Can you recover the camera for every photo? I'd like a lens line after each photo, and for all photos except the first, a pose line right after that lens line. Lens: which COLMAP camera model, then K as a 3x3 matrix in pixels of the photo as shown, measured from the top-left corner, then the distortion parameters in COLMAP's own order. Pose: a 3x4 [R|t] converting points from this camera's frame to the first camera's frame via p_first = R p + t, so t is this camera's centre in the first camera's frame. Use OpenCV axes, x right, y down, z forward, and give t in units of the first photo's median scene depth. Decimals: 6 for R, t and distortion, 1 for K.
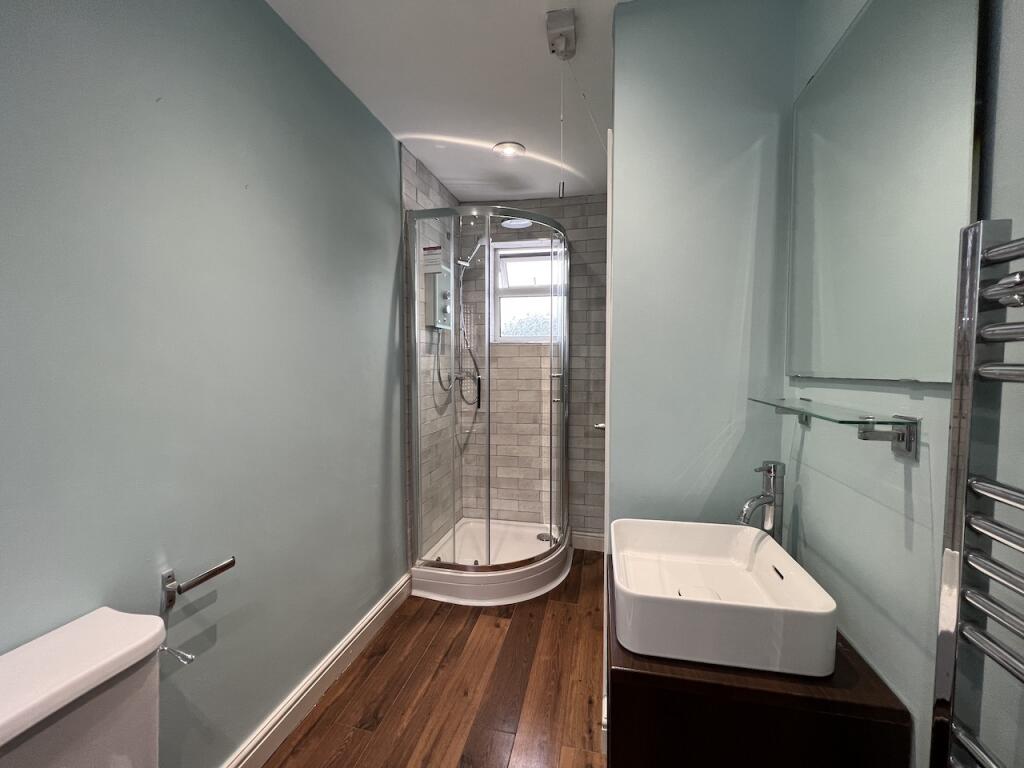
lens RADIAL K [[412.8, 0, 508.5], [0, 412.8, 381.9], [0, 0, 1]] dist [-0.000092, 0.000030]
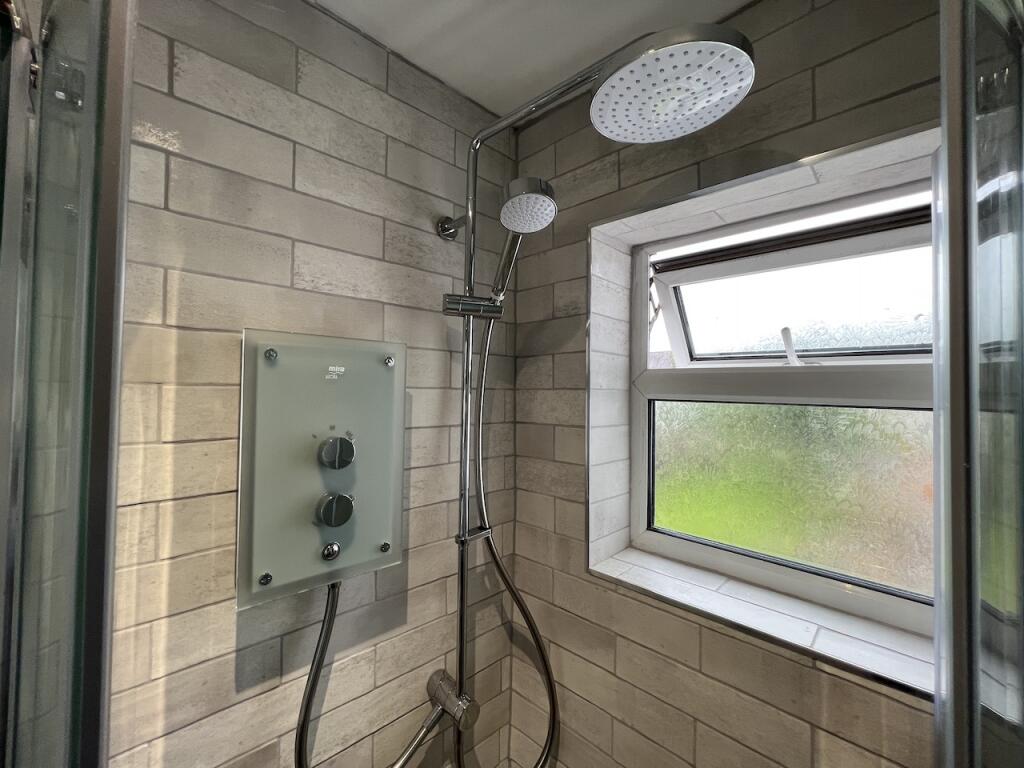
lens RADIAL K [[412.8, 0, 510.2], [0, 412.8, 384.9], [0, 0, 1]] dist [-0.000092, 0.000030]
pose [[0.831562, 0.008231, -0.555371, 0.064406], [-0.052407, 0.996592, -0.063699, -0.201222], [0.552954, 0.082075, 0.829160, 0.723255]]
